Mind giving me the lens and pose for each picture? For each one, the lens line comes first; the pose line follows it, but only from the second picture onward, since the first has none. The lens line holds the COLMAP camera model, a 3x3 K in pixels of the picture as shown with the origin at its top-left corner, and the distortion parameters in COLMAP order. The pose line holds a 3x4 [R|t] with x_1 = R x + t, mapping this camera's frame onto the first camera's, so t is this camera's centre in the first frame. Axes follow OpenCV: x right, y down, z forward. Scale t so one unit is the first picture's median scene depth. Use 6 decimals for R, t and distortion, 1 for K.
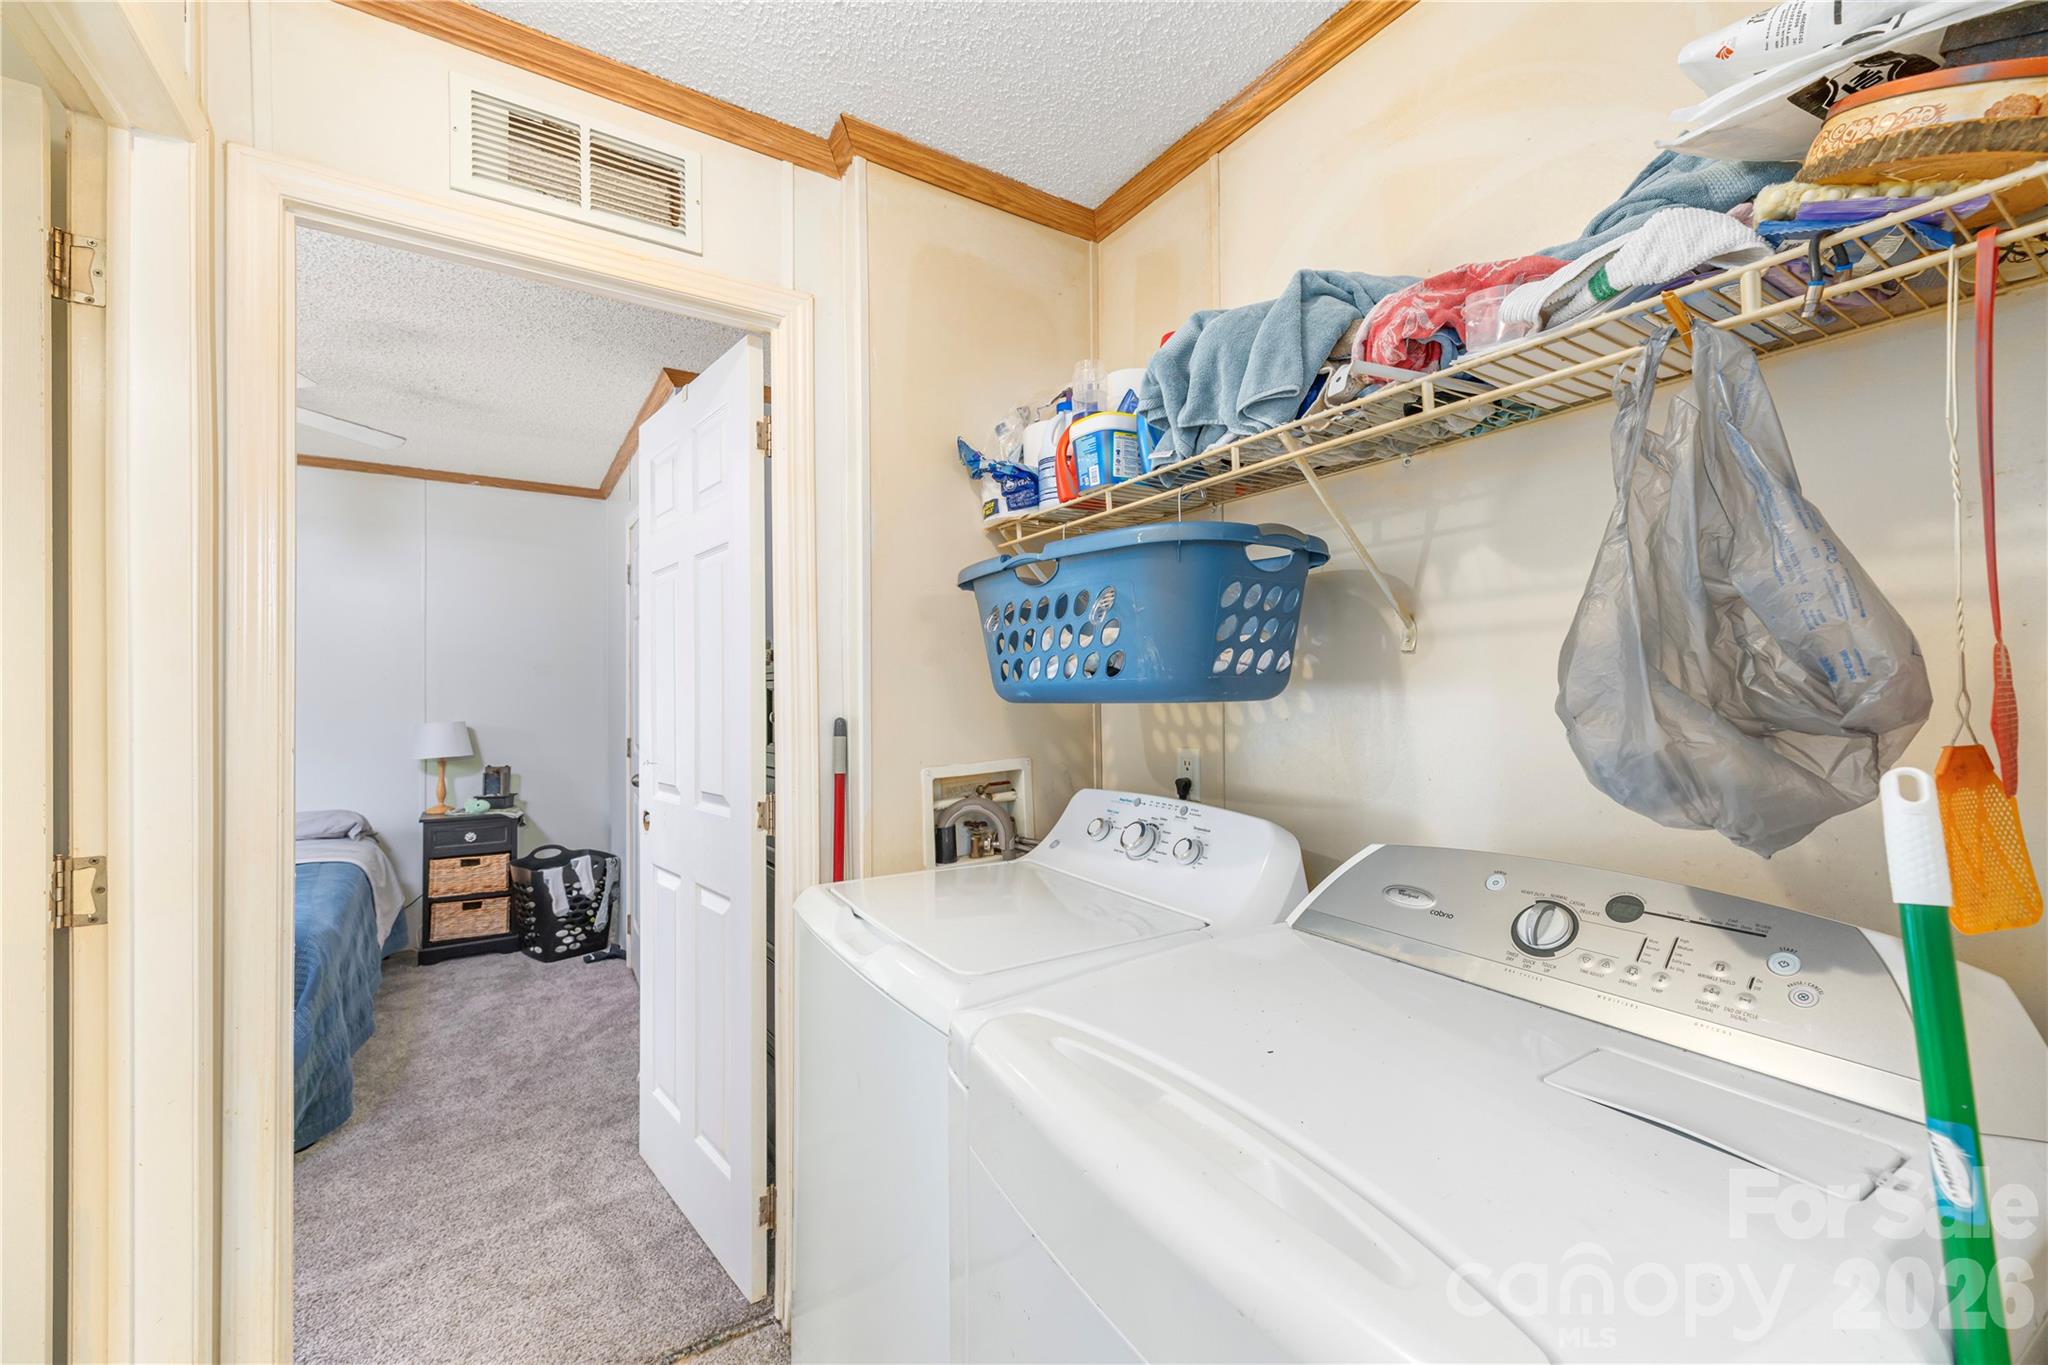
lens RADIAL K [[831.4, 0, 1047.1], [0, 831.4, 685.4], [0, 0, 1]] dist [0.000213, 0.000123]
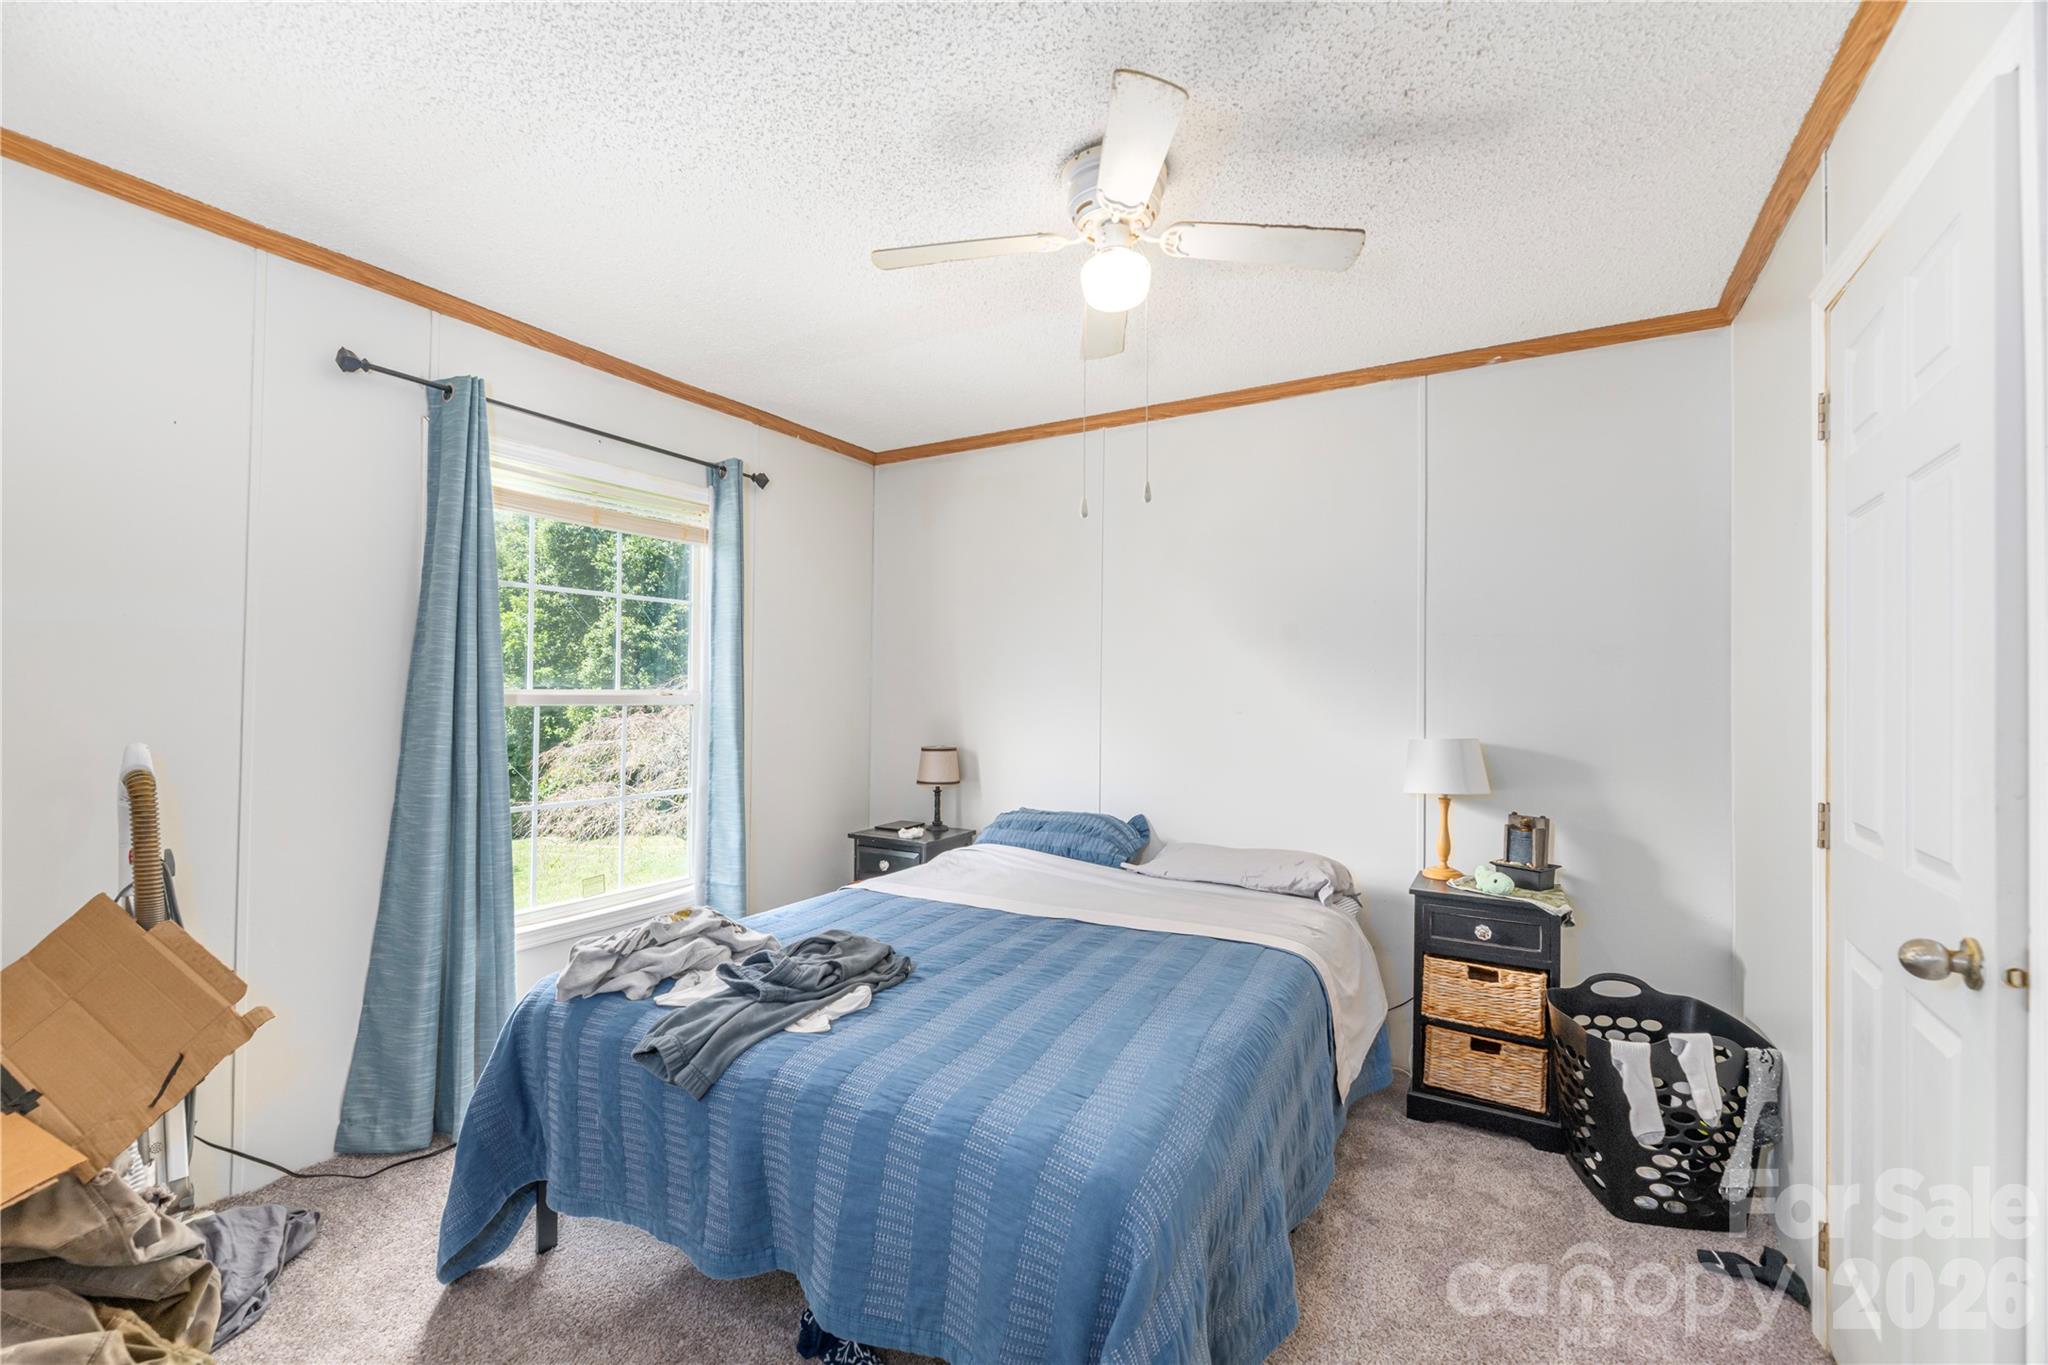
lens RADIAL K [[831.4, 0, 1047.1], [0, 831.4, 685.4], [0, 0, 1]] dist [0.000213, 0.000123]
pose [[0.437650, -0.002260, -0.899142, -0.287751], [-0.007567, 0.999952, -0.006197, 0.009707], [0.899113, 0.009516, 0.437612, 0.447410]]
